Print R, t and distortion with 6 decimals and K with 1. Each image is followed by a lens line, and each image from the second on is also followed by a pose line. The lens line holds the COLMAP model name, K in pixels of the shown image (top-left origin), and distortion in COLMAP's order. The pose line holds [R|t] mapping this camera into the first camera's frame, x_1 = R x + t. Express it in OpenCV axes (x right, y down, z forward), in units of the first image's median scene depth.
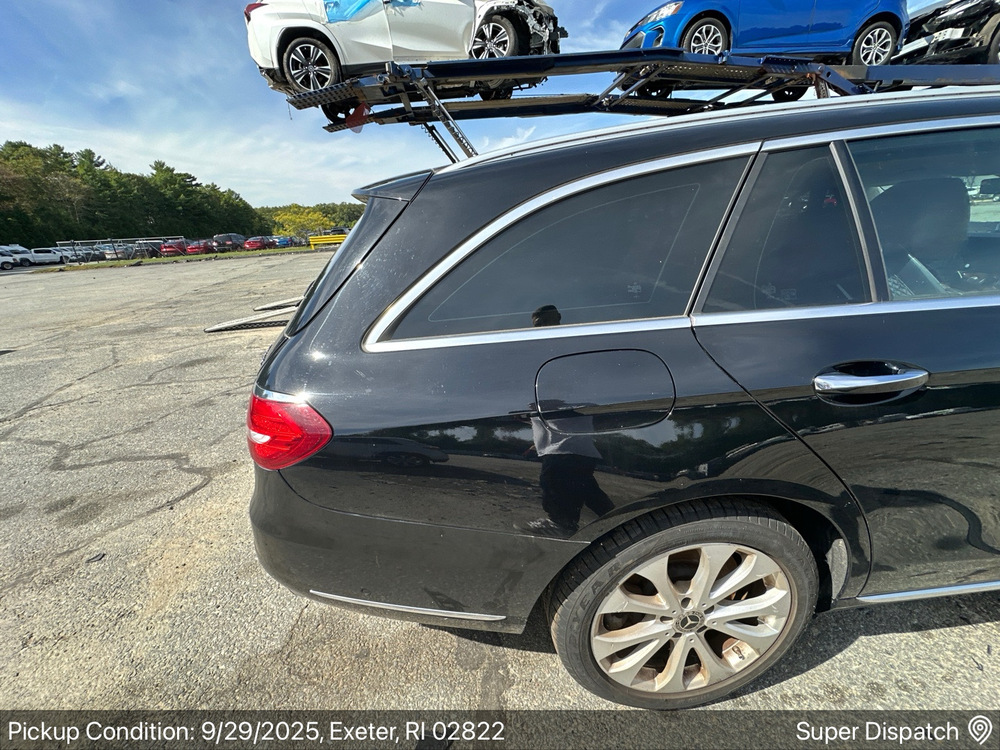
lens RADIAL K [[397.9, 0, 499.5], [0, 397.9, 373.9], [0, 0, 1]] dist [-0.003235, 0.000225]
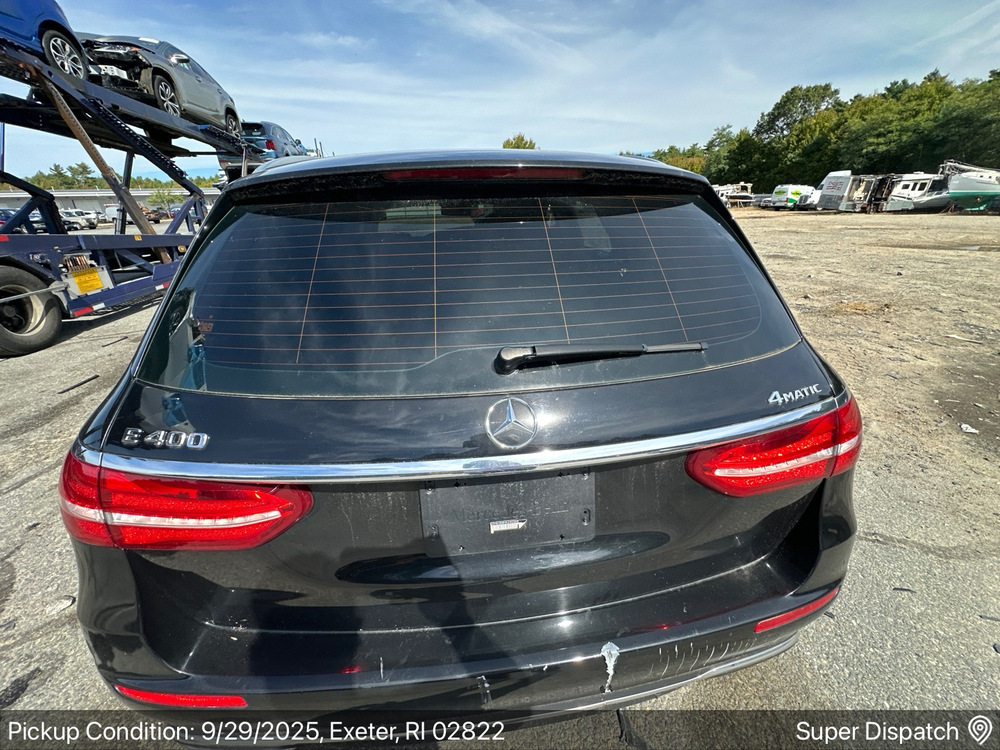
lens RADIAL K [[397.9, 0, 499.5], [0, 397.9, 373.9], [0, 0, 1]] dist [-0.003235, 0.000225]
pose [[-0.055722, -0.333642, 0.941052, -0.237735], [0.384718, 0.862565, 0.328595, -0.101224], [-0.921351, 0.380349, 0.080295, 0.274039]]
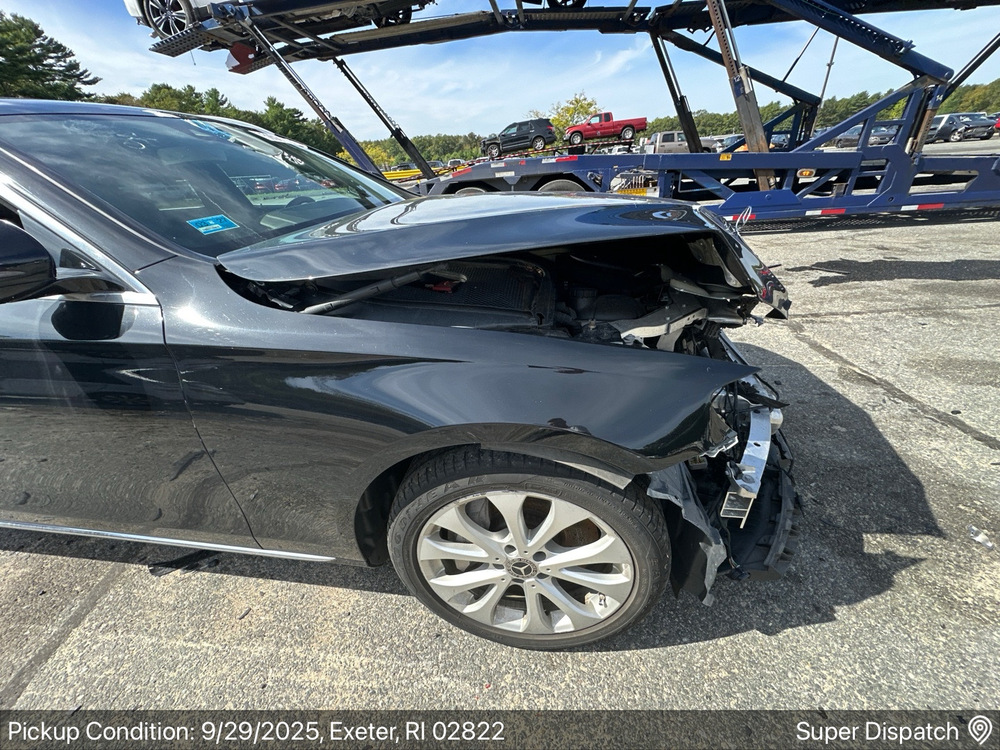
lens RADIAL K [[397.9, 0, 499.5], [0, 397.9, 373.9], [0, 0, 1]] dist [-0.003235, 0.000225]
pose [[0.973803, 0.099302, -0.204563, 0.633377], [-0.069537, 0.986557, 0.147885, -0.041481], [0.216498, -0.129786, 0.967618, 0.045681]]
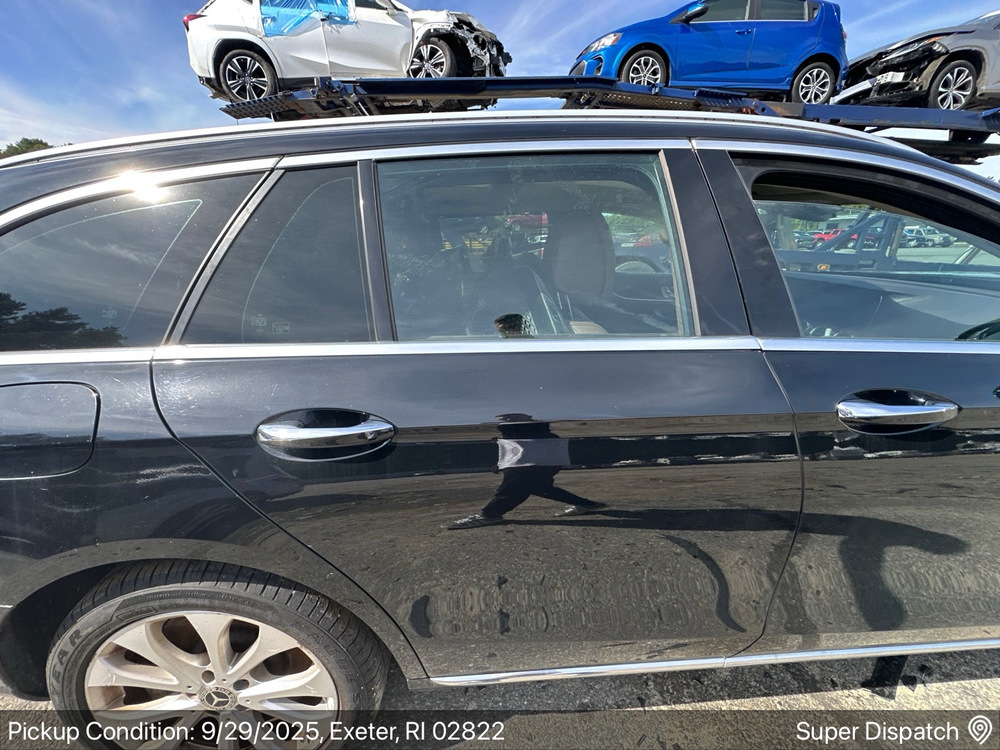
lens RADIAL K [[397.9, 0, 499.5], [0, 397.9, 373.9], [0, 0, 1]] dist [-0.003235, 0.000225]
pose [[0.998842, 0.048113, 0.000591, 0.183785], [-0.048053, 0.998073, -0.039264, -0.013344], [-0.002479, 0.039190, 0.999229, 0.018919]]
